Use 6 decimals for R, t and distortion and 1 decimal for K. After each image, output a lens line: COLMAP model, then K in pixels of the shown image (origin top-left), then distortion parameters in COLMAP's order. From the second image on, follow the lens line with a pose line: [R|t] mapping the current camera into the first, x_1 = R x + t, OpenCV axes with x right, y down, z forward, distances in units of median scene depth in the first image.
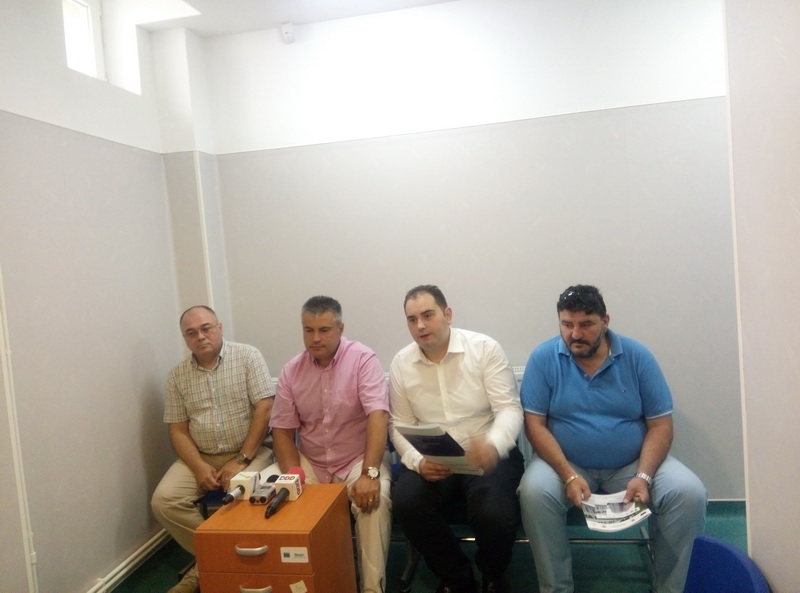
lens RADIAL K [[647.2, 0, 407.9], [0, 647.2, 292.2], [0, 0, 1]] dist [0.086795, -0.128198]
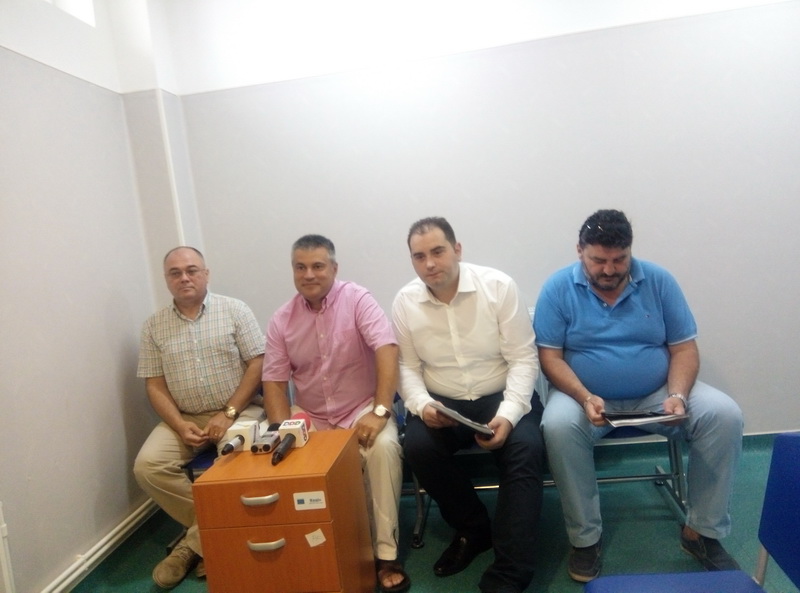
lens RADIAL K [[647.2, 0, 402.2], [0, 647.2, 294.5], [0, 0, 1]] dist [0.086795, -0.128198]
pose [[0.997399, -0.045680, 0.055751, -0.062776], [0.044619, 0.998801, 0.020128, 0.080410], [-0.056603, -0.017588, 0.998242, 0.080702]]
